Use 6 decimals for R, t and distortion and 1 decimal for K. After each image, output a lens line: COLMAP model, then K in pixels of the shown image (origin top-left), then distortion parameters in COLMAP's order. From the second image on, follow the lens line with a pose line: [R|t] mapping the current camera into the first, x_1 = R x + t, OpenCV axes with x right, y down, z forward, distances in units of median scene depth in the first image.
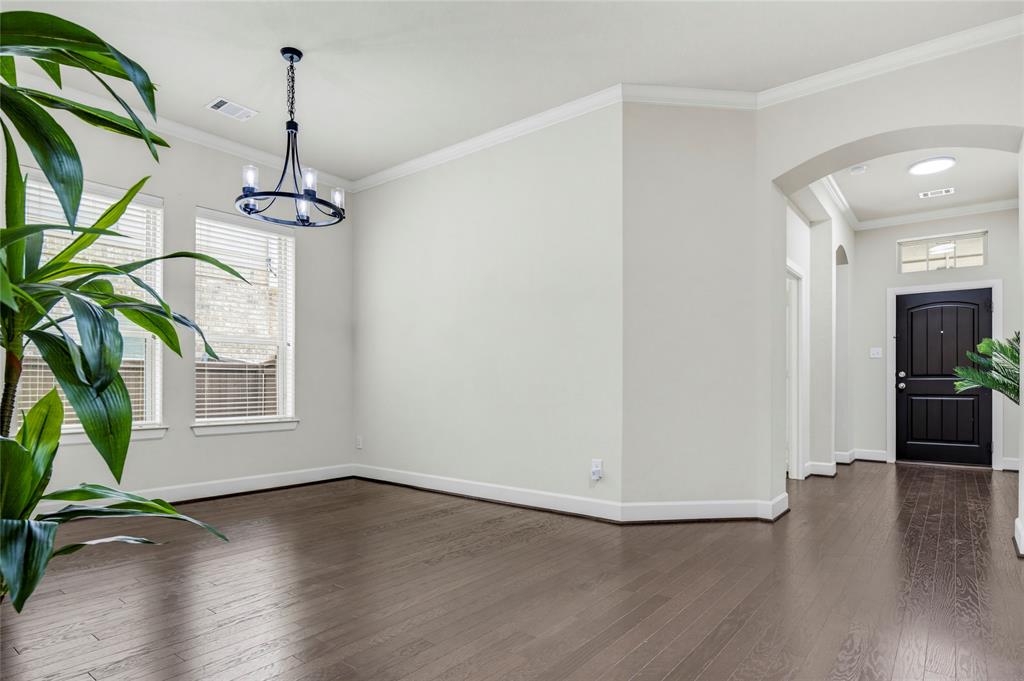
lens RADIAL K [[560.9, 0, 519.3], [0, 560.9, 383.0], [0, 0, 1]] dist [0.000057, -0.000839]
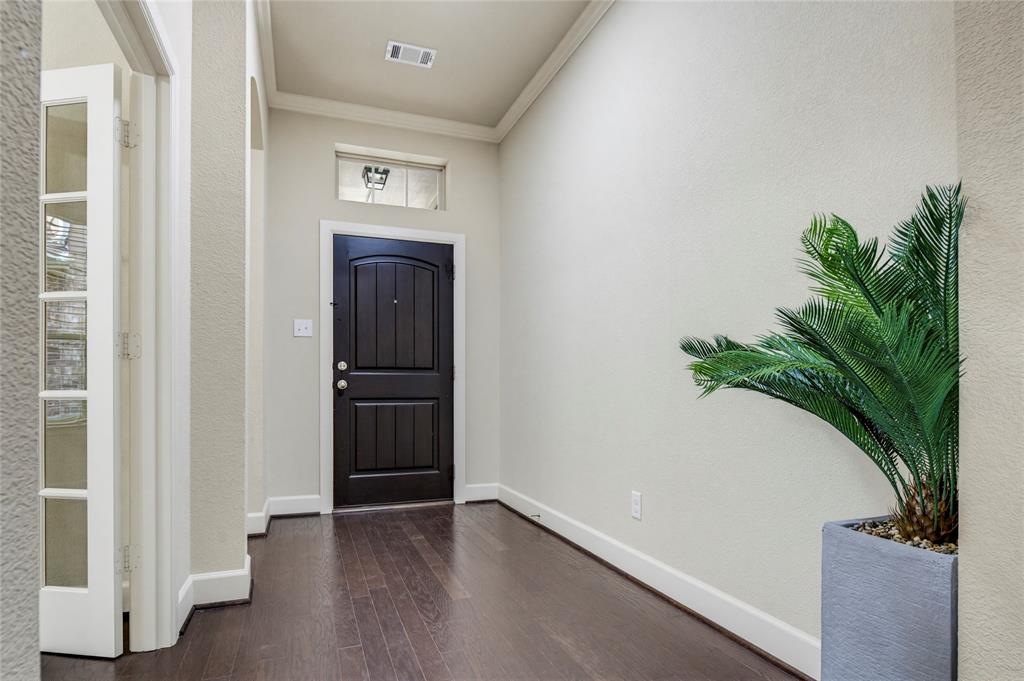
lens RADIAL K [[560.9, 0, 514.8], [0, 560.9, 381.2], [0, 0, 1]] dist [0.000057, -0.000839]
pose [[0.522735, 0.000352, 0.852495, 0.264284], [-0.001396, 0.999999, 0.000443, 0.000922], [-0.852494, -0.001422, 0.522735, 0.527088]]
